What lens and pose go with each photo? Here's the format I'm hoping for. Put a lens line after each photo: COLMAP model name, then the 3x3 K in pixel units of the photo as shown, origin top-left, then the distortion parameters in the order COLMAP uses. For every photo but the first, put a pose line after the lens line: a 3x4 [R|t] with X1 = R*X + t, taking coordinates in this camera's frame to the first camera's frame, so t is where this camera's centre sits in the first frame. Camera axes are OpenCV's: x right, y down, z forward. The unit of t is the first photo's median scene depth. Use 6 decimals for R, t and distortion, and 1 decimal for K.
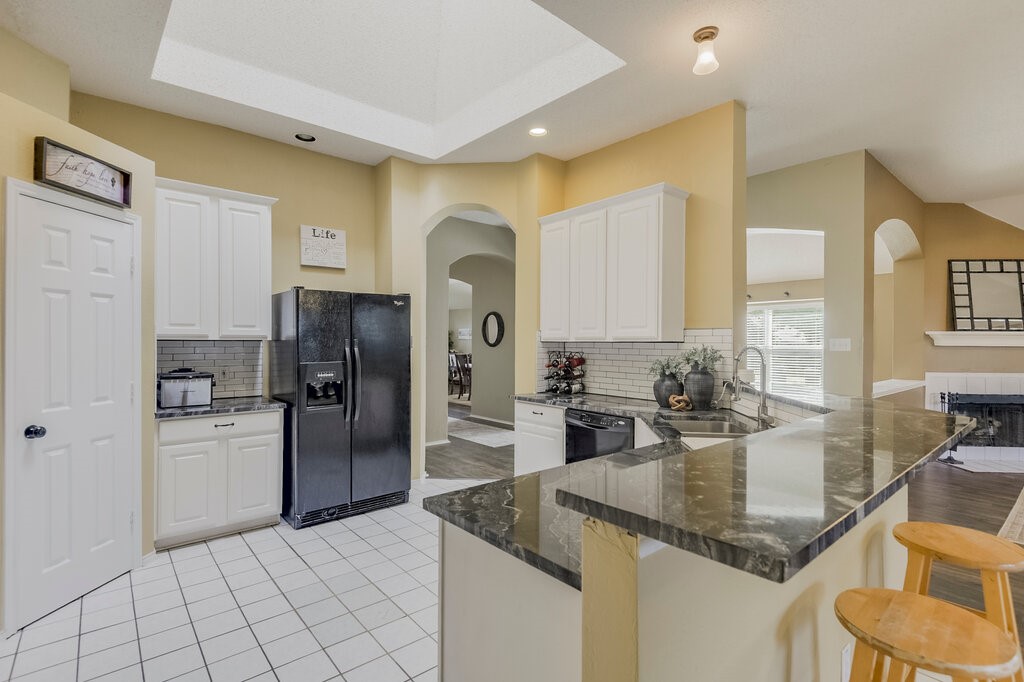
lens RADIAL K [[480.7, 0, 506.9], [0, 480.7, 342.5], [0, 0, 1]] dist [0.041559, -0.026317]
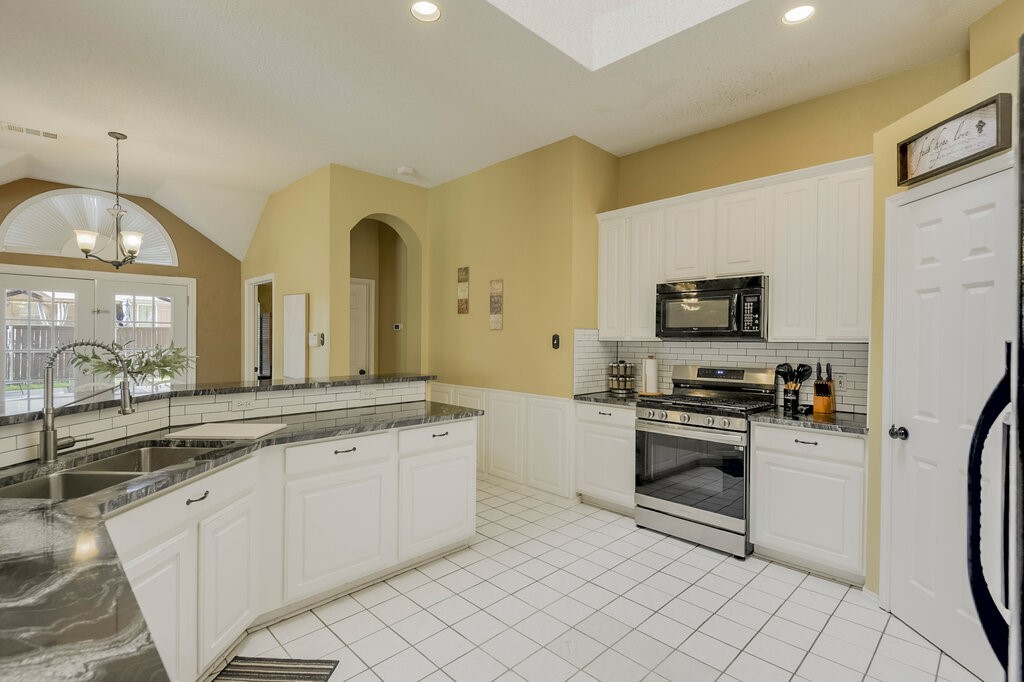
lens RADIAL K [[480.7, 0, 506.9], [0, 480.7, 342.5], [0, 0, 1]] dist [0.041559, -0.026317]
pose [[-0.996911, -0.012805, -0.077490, -0.040089], [-0.013751, 0.999837, 0.011695, -0.005100], [0.077328, 0.012725, -0.996925, 1.242540]]
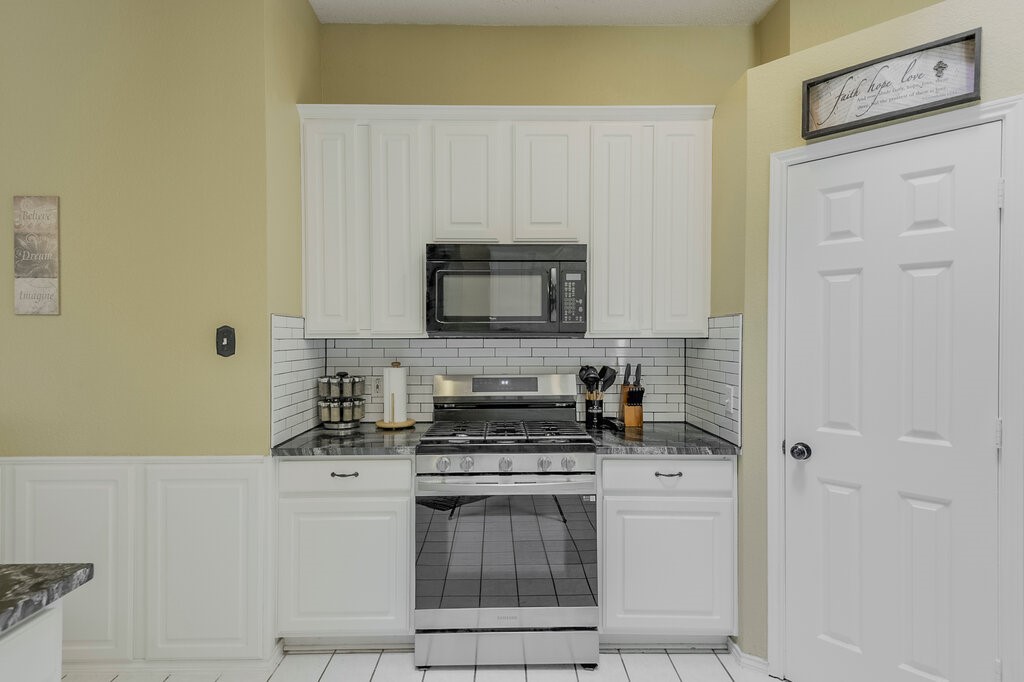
lens RADIAL K [[520.7, 0, 508.9], [0, 520.7, 340.2], [0, 0, 1]] dist [0.060949, -0.032492]
pose [[-0.636413, -0.000964, -0.771348, 0.014567], [-0.006497, 0.999970, 0.004111, -0.001461], [0.771321, 0.007627, -0.636400, 0.753327]]
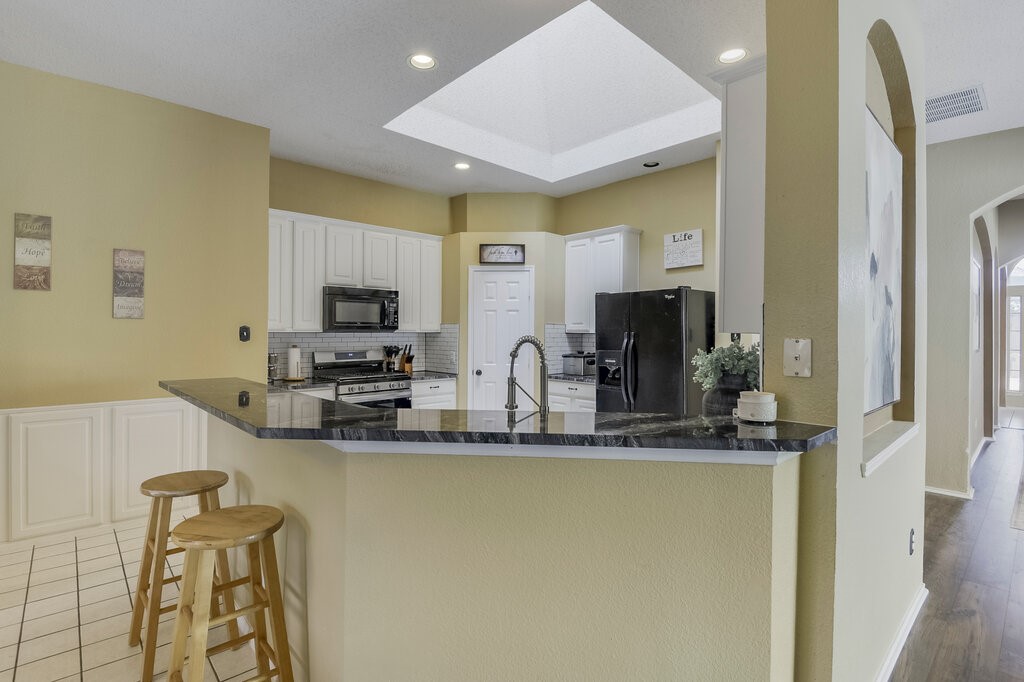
lens RADIAL K [[486.7, 0, 505.9], [0, 486.7, 335.8], [0, 0, 1]] dist [-0.000248, 0.000096]
pose [[0.038928, 0.002201, -0.999240, 0.852155], [-0.008478, 0.999962, 0.001872, 0.002202], [0.999206, 0.008399, 0.038945, 0.659882]]
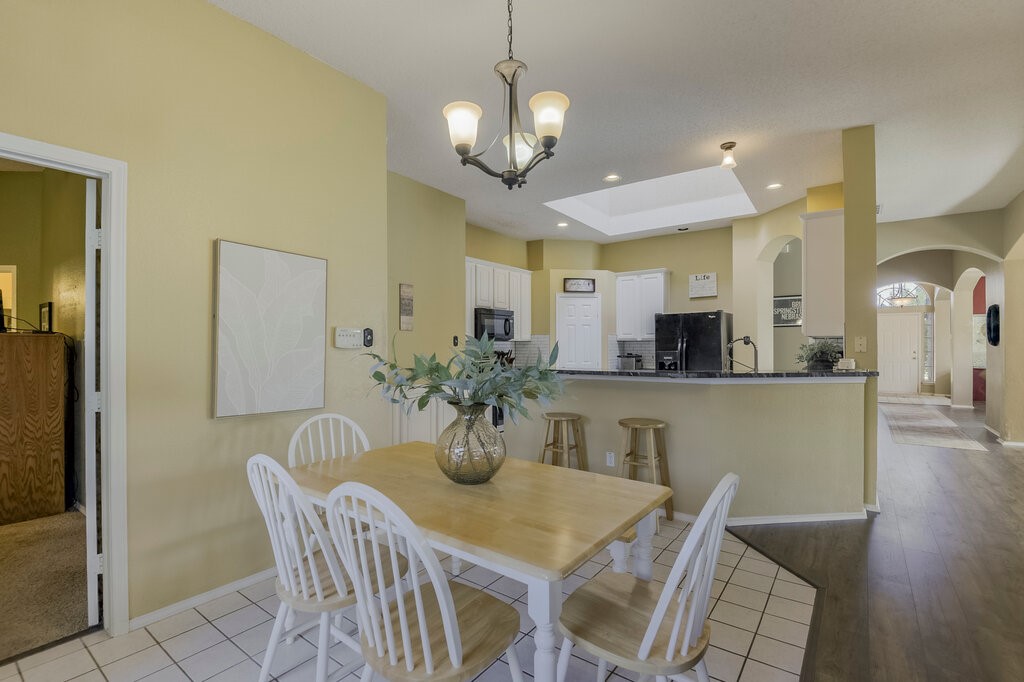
lens RADIAL K [[468.2, 0, 507.9], [0, 468.2, 345.7], [0, 0, 1]] dist [0.003057, 0.000092]
pose [[0.235138, -0.005669, -0.971945, 1.255014], [0.000969, 0.999984, -0.005598, 0.027811], [0.971961, 0.000375, 0.235140, -0.058968]]
